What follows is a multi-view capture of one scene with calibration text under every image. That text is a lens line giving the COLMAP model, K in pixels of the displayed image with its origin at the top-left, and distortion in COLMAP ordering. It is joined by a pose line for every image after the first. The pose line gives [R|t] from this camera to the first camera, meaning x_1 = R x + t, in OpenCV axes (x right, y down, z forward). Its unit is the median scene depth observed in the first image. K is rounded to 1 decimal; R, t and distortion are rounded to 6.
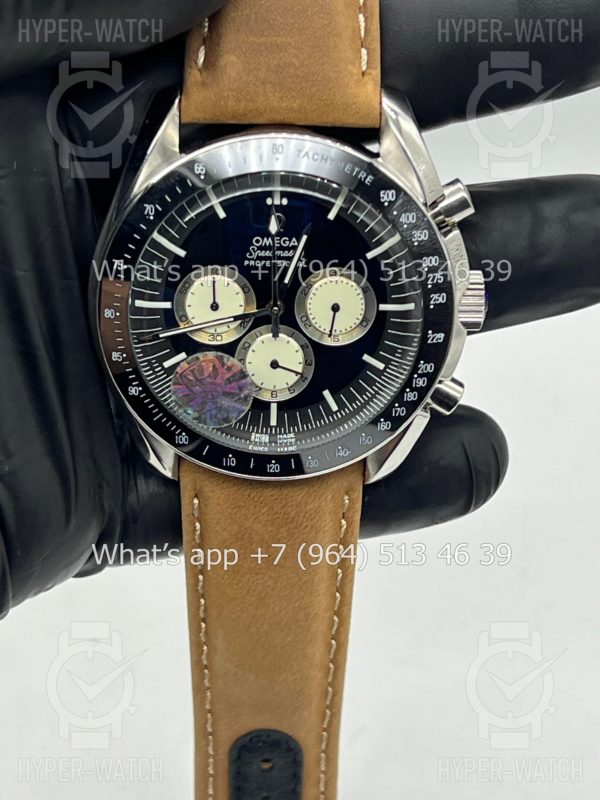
lens RADIAL K [[1868.3, 0, 284.7], [0, 1868.3, 419.4], [0, 0, 1]] dist [0.205031, 0.000000]
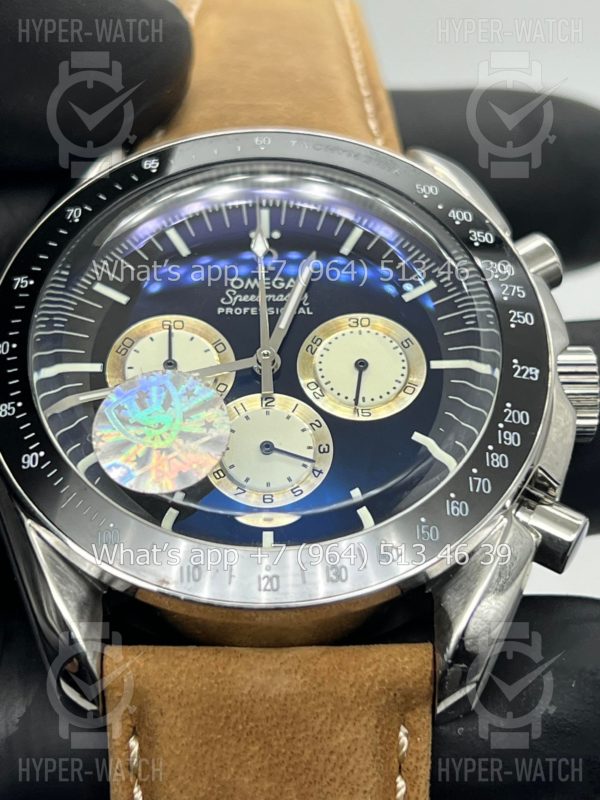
lens RADIAL K [[1868.3, 0, 281.0], [0, 1868.3, 381.5], [0, 0, 1]] dist [0.205031, 0.000000]
pose [[0.999442, -0.033402, 0.000126, -0.000274], [0.020105, 0.598560, -0.800826, 0.450506], [0.026674, 0.800382, 0.598897, 0.627692]]
